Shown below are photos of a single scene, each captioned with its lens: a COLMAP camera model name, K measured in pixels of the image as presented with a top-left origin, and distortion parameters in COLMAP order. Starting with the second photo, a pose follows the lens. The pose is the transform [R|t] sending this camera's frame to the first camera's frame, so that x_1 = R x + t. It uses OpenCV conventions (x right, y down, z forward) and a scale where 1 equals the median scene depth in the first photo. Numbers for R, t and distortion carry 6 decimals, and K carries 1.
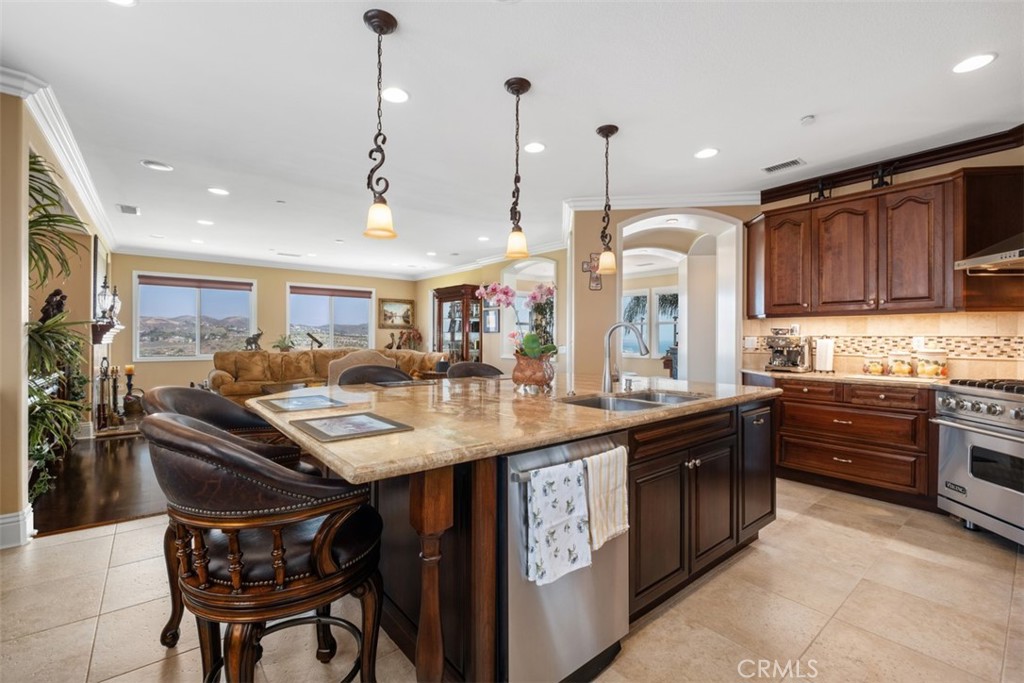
lens RADIAL K [[435.1, 0, 514.3], [0, 435.1, 338.3], [0, 0, 1]] dist [-0.000882, -0.003315]
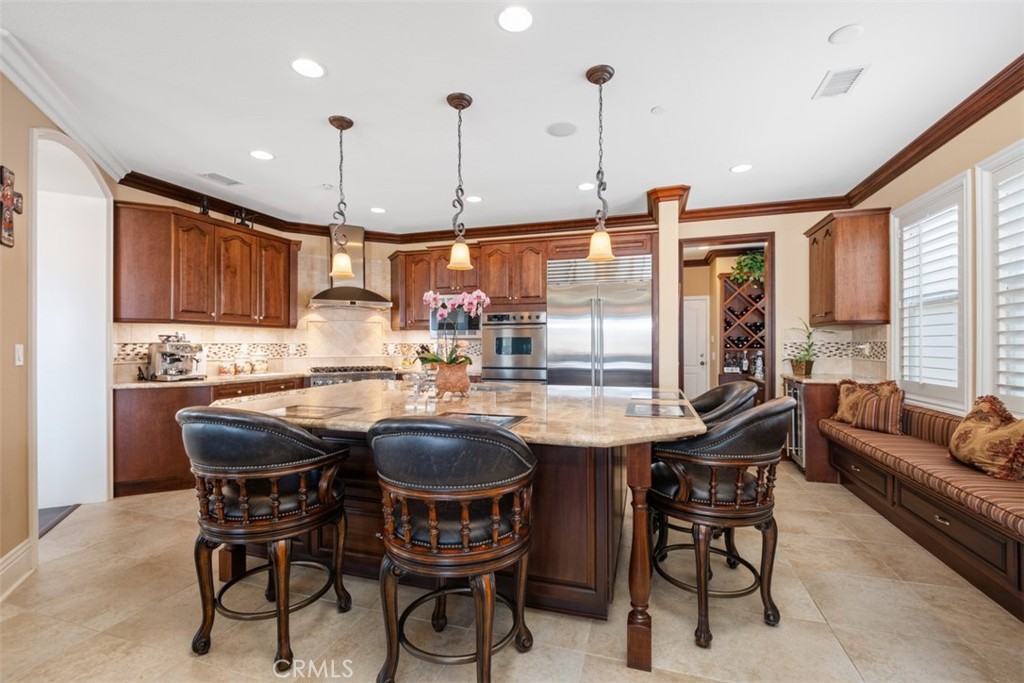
lens RADIAL K [[435.1, 0, 517.2], [0, 435.1, 345.5], [0, 0, 1]] dist [-0.000882, -0.003315]
pose [[-0.553572, -0.002250, 0.832798, -0.647479], [0.001801, 0.999991, 0.003899, -0.002477], [-0.832799, 0.003658, -0.553563, 0.993545]]
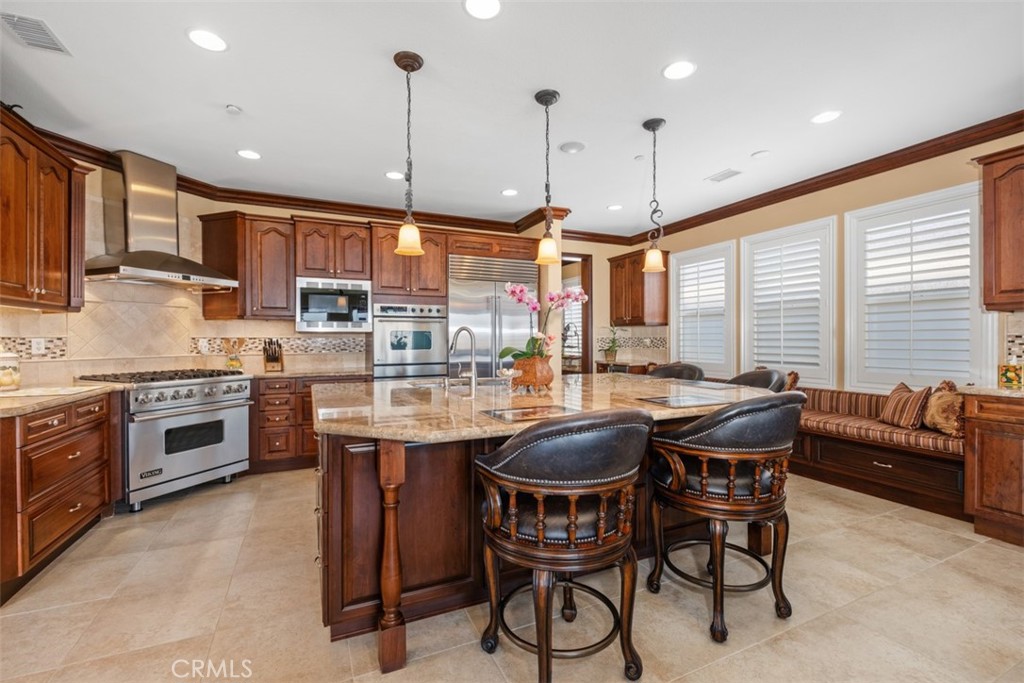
lens RADIAL K [[435.1, 0, 510.6], [0, 435.1, 343.1], [0, 0, 1]] dist [-0.000882, -0.003315]
pose [[-0.965577, -0.003530, 0.260093, -0.124165], [-0.000155, 0.999916, 0.012994, -0.004721], [-0.260117, 0.012506, -0.965496, 1.394677]]
